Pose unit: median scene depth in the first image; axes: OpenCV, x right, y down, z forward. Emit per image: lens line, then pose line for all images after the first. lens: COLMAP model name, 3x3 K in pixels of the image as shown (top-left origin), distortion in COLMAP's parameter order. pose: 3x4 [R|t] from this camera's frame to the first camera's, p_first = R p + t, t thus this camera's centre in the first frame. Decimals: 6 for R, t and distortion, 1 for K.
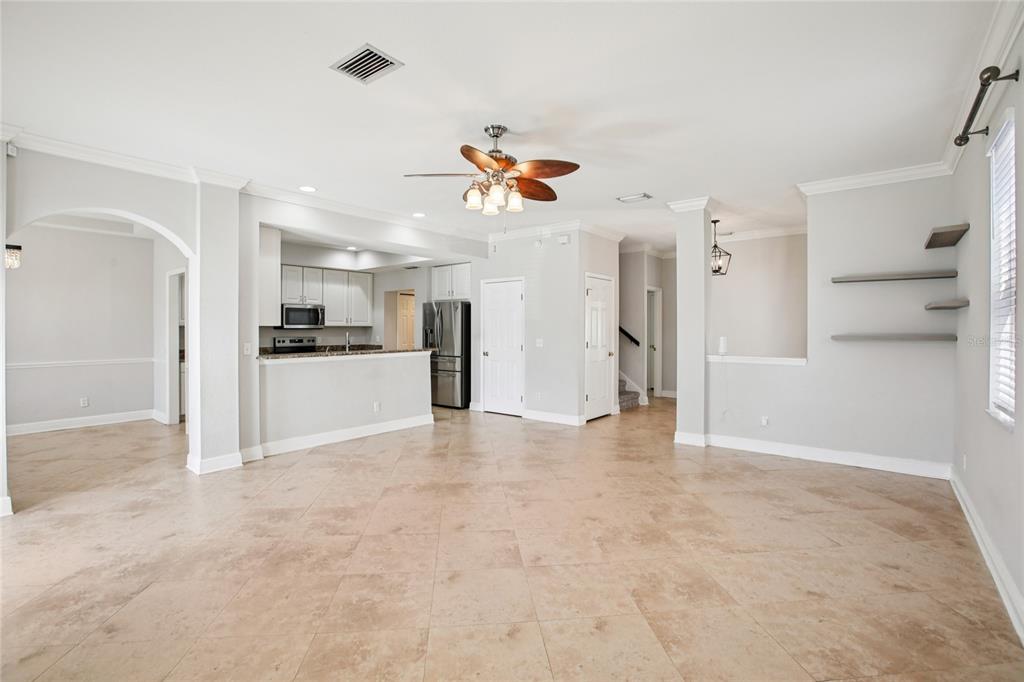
lens RADIAL K [[468.6, 0, 511.5], [0, 468.6, 327.5], [0, 0, 1]] dist [-0.049790, 0.014650]
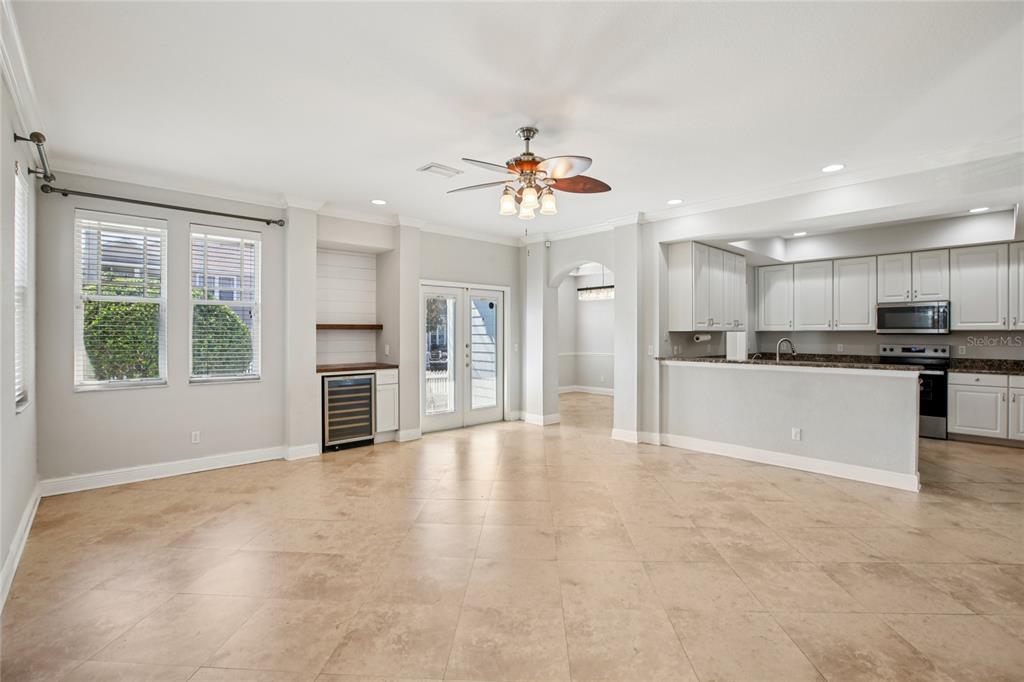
lens RADIAL K [[468.6, 0, 504.8], [0, 468.6, 335.1], [0, 0, 1]] dist [-0.049790, 0.014650]
pose [[-0.160009, 0.006538, -0.987094, 0.597180], [0.002069, 0.999978, 0.006288, -0.001987], [0.987113, -0.001036, -0.160019, 0.700800]]
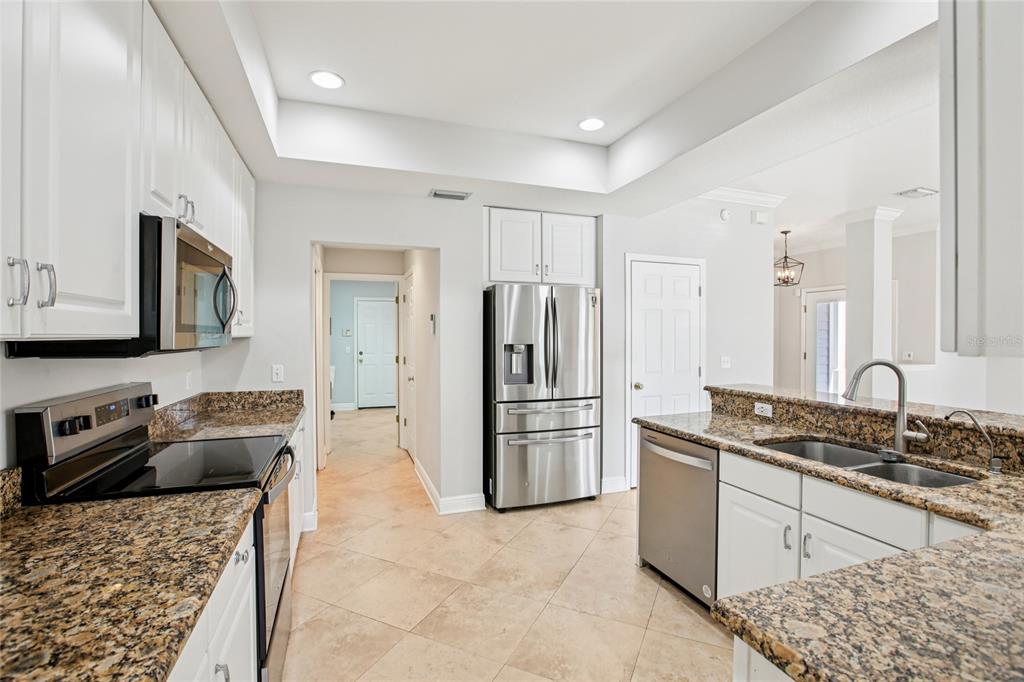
lens RADIAL K [[468.6, 0, 515.0], [0, 468.6, 340.7], [0, 0, 1]] dist [-0.049790, 0.014650]
pose [[0.526471, -0.008749, 0.850148, -0.836306], [-0.001202, 0.999938, 0.011034, -0.006443], [-0.850192, -0.006831, 0.526428, 1.151235]]
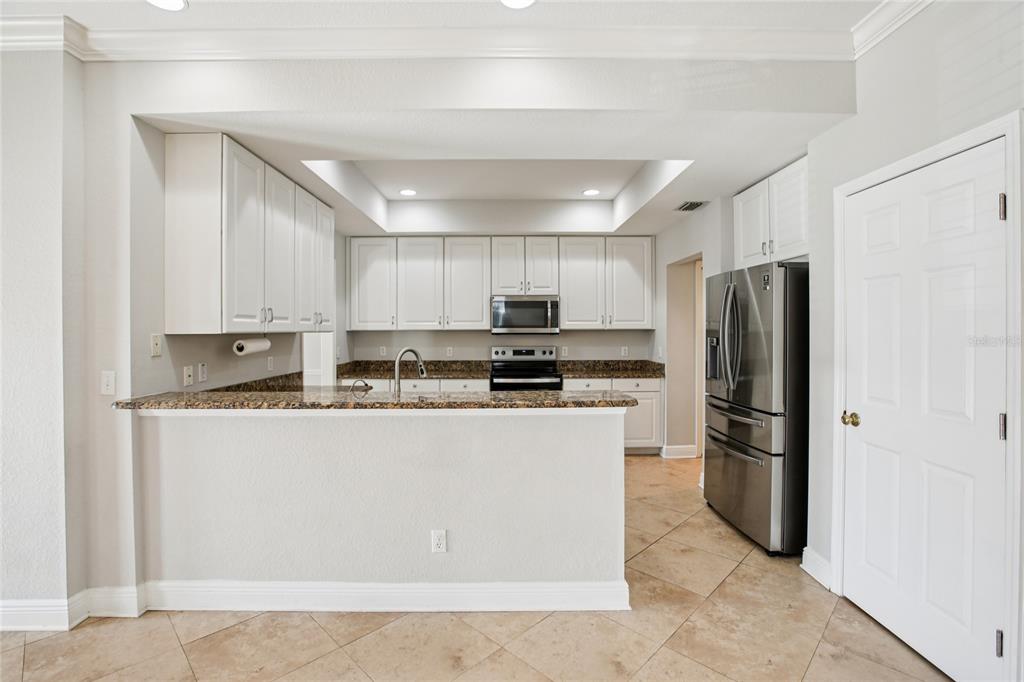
lens RADIAL K [[468.6, 0, 509.9], [0, 468.6, 332.2], [0, 0, 1]] dist [-0.049790, 0.014650]
pose [[0.634101, 0.004623, -0.773237, 0.051743], [0.003541, 0.999954, 0.008883, -0.007981], [0.773243, -0.008371, 0.634055, 0.876882]]
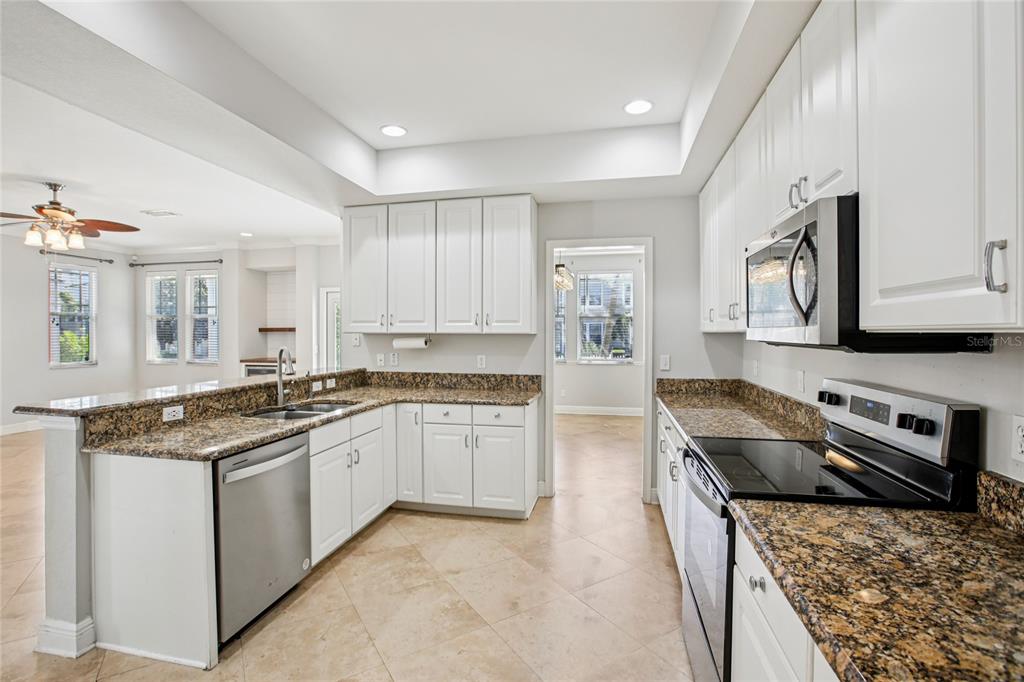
lens RADIAL K [[468.6, 0, 510.7], [0, 468.6, 341.0], [0, 0, 1]] dist [-0.049790, 0.014650]
pose [[-0.895235, 0.008774, -0.445508, -0.381481], [0.001316, 0.999854, 0.017046, -0.003782], [0.445593, 0.014674, -0.895115, 1.706178]]
